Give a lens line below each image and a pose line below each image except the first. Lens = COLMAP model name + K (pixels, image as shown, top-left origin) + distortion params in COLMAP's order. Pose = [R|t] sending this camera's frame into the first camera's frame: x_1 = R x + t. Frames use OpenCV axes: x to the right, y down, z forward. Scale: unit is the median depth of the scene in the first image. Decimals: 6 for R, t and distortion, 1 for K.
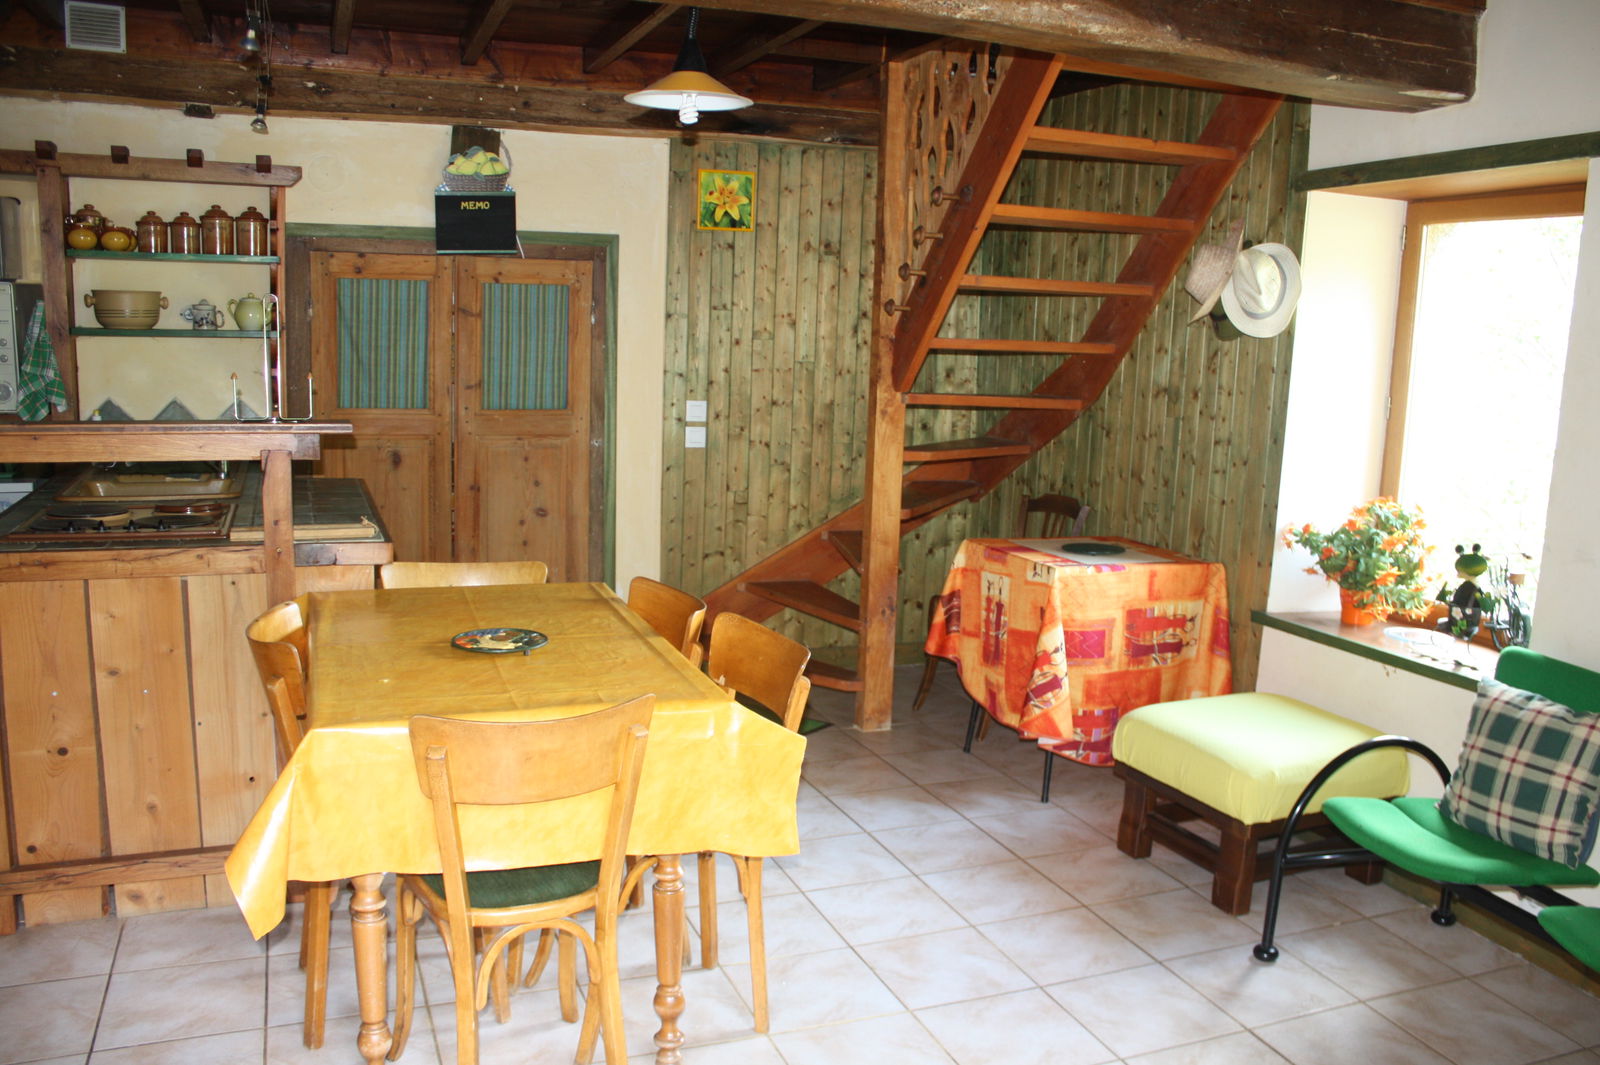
lens RADIAL K [[1317.6, 0, 800.0], [0, 1317.6, 532.5], [0, 0, 1]] dist [-0.158015, 0.145770]
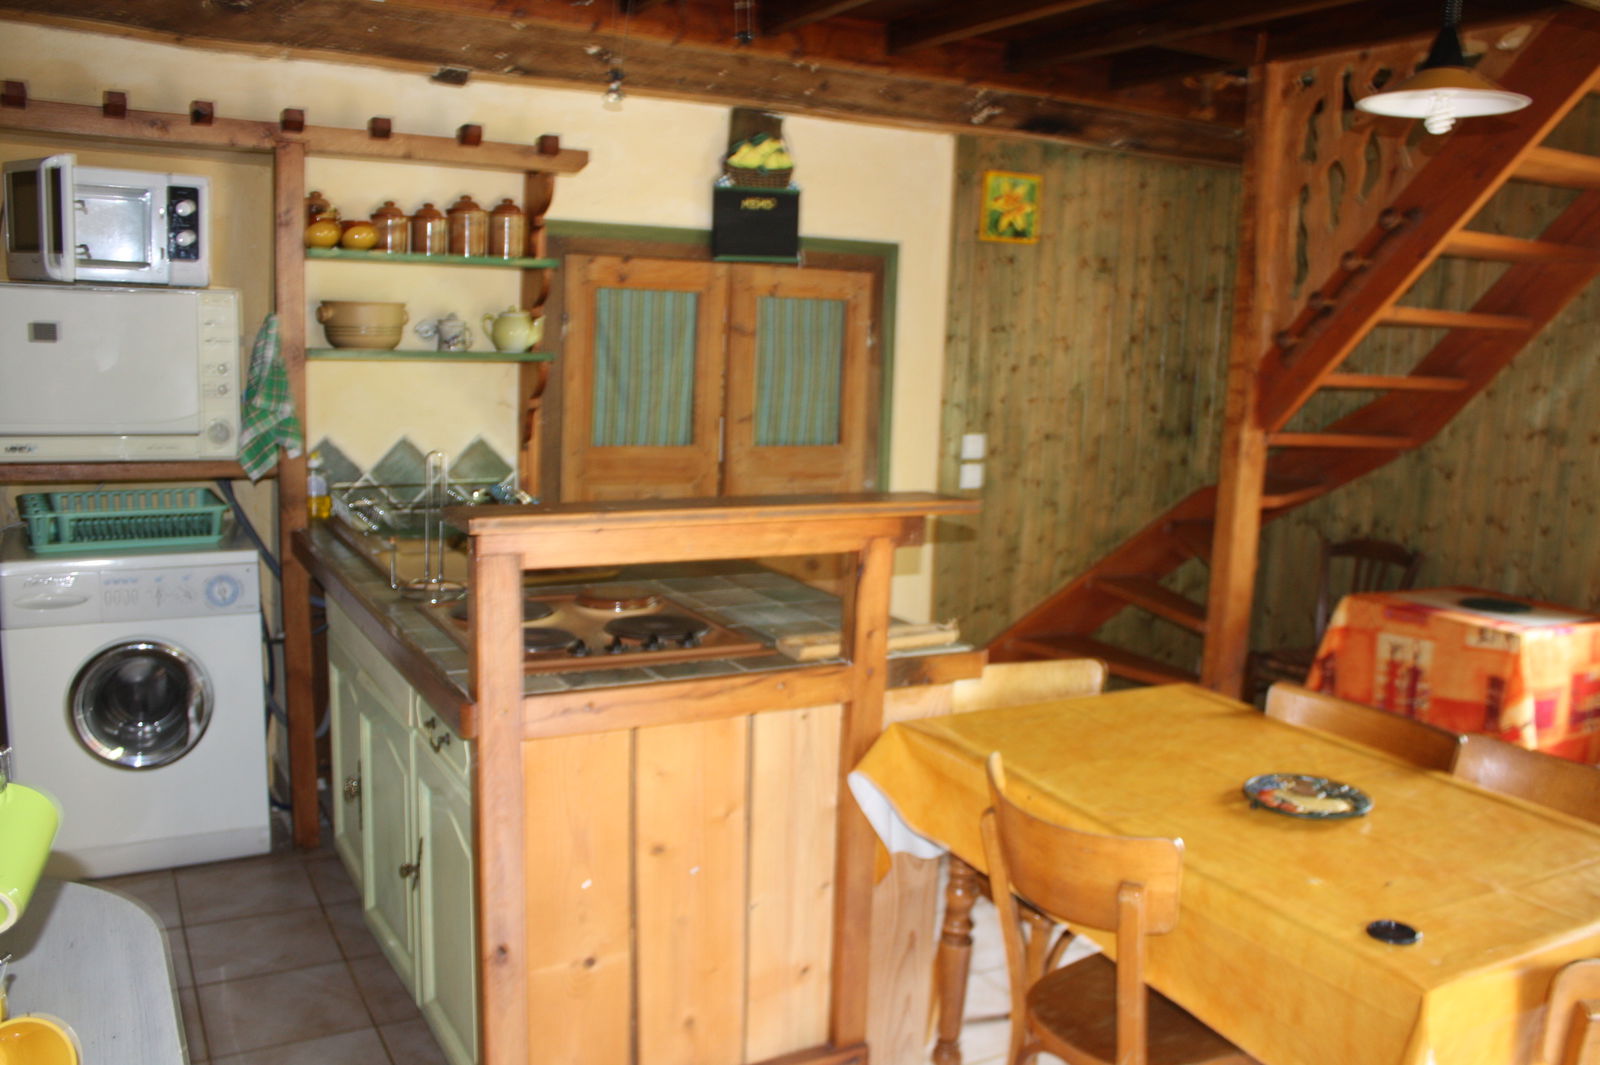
lens RADIAL K [[1317.6, 0, 800.0], [0, 1317.6, 532.5], [0, 0, 1]] dist [-0.158015, 0.145770]
pose [[0.990034, -0.012591, 0.140265, -0.345249], [0.012048, 0.999916, 0.004719, -0.043950], [-0.140313, -0.002982, 0.990103, 0.159121]]
